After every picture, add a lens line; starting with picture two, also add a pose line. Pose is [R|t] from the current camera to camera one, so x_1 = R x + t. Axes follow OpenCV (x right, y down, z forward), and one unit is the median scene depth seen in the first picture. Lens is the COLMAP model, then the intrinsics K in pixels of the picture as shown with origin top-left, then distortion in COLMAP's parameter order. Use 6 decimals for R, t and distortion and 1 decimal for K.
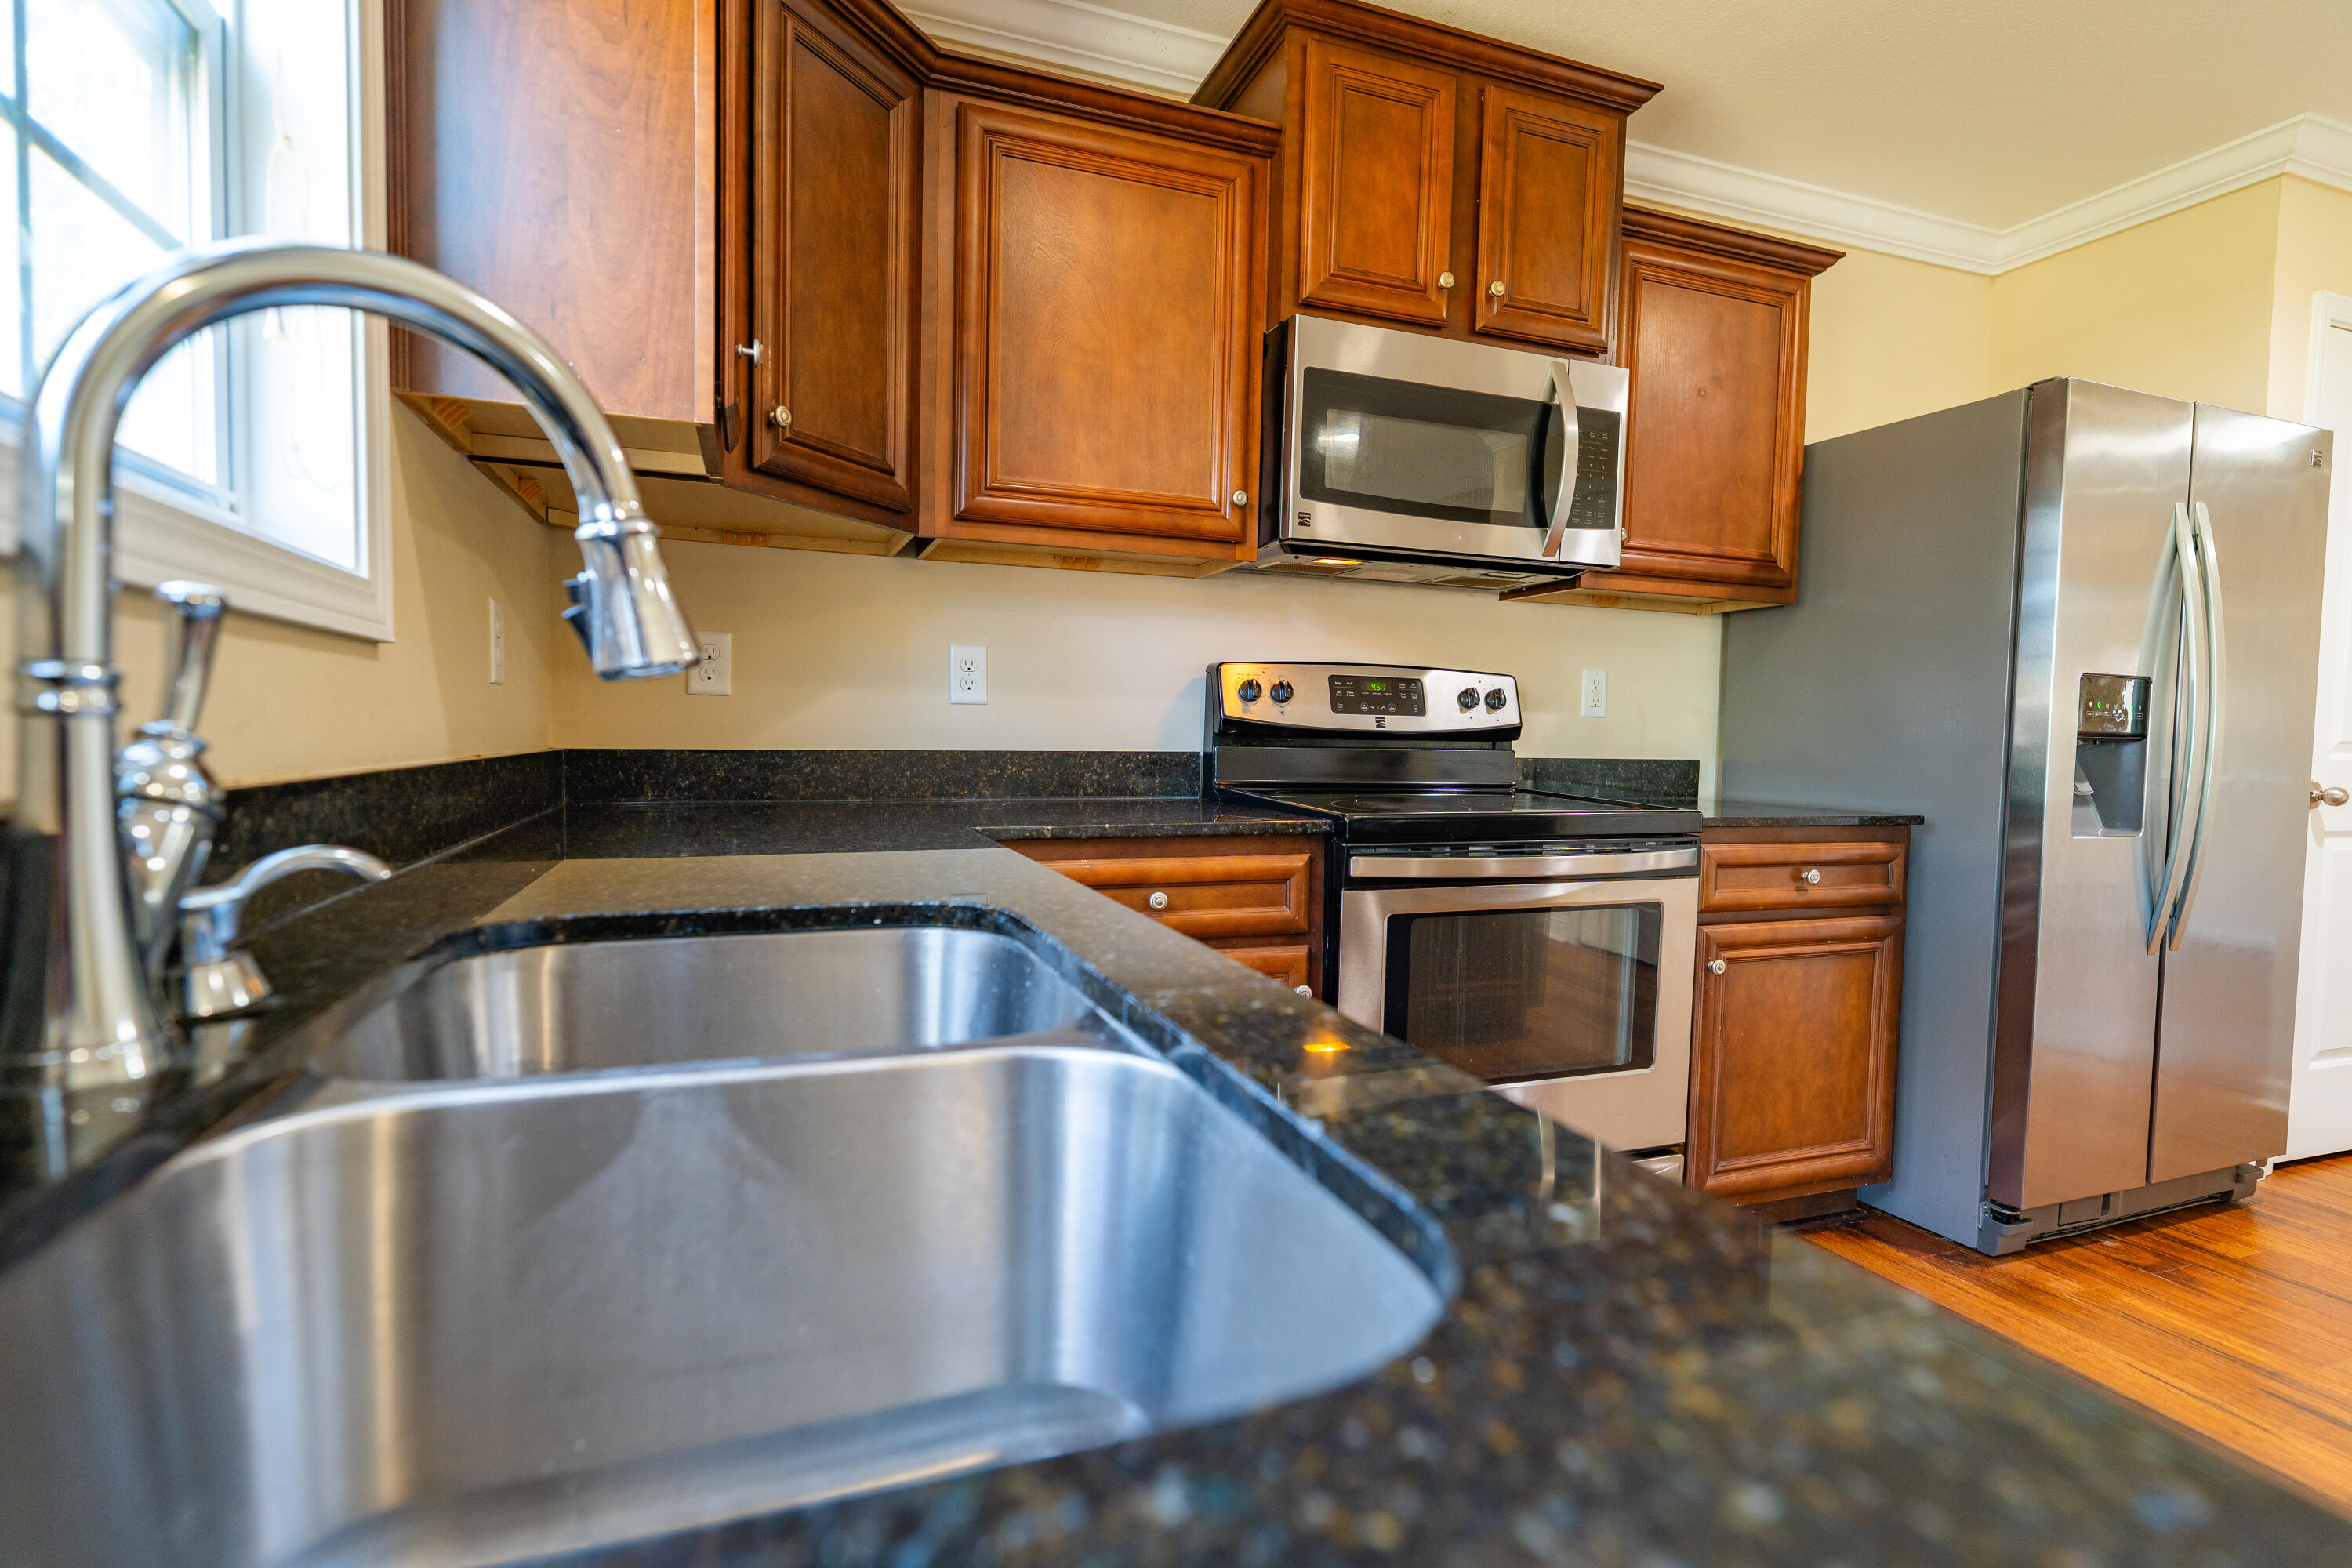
lens RADIAL K [[1164.3, 0, 1193.6], [0, 1164.3, 787.8], [0, 0, 1]] dist [0.008603, -0.000886]
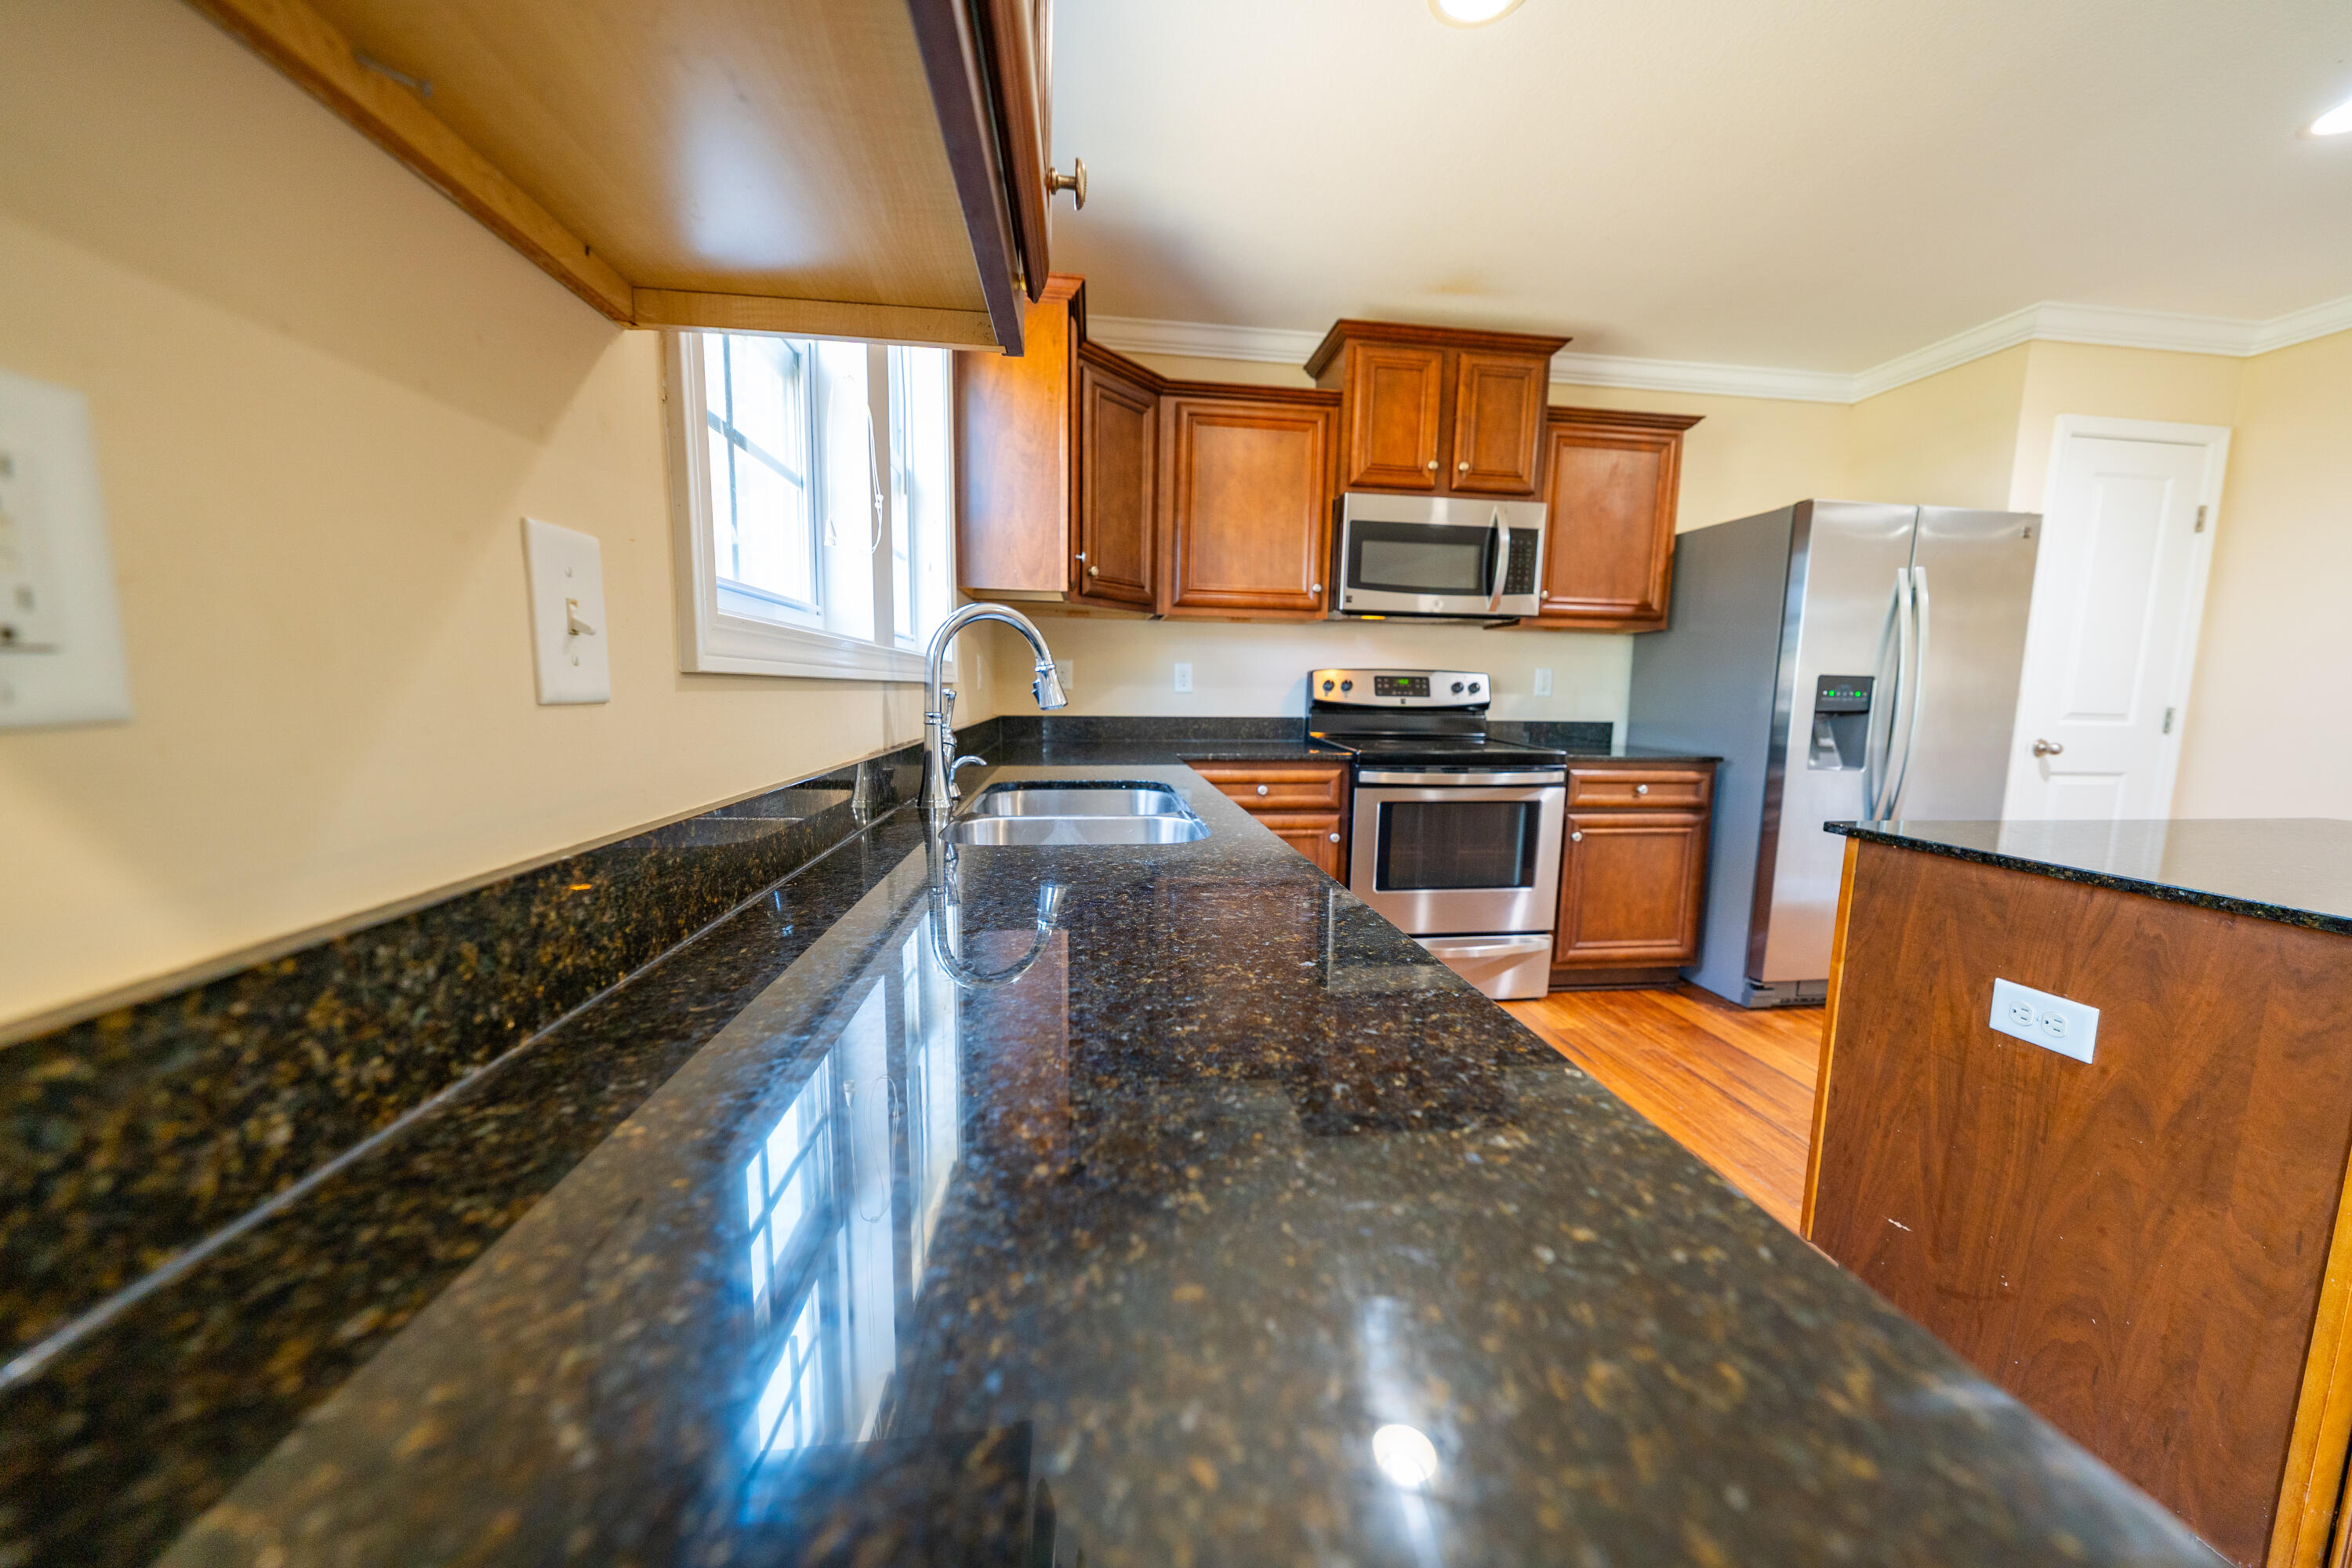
lens RADIAL K [[802.6, 0, 1185.3], [0, 802.6, 782.3], [0, 0, 1]] dist [-0.001726, 0.000137]
pose [[0.972774, 0.024201, -0.230488, 0.133263], [-0.008927, 0.997708, 0.067080, -0.011453], [0.231583, -0.063196, 0.970760, -0.351327]]
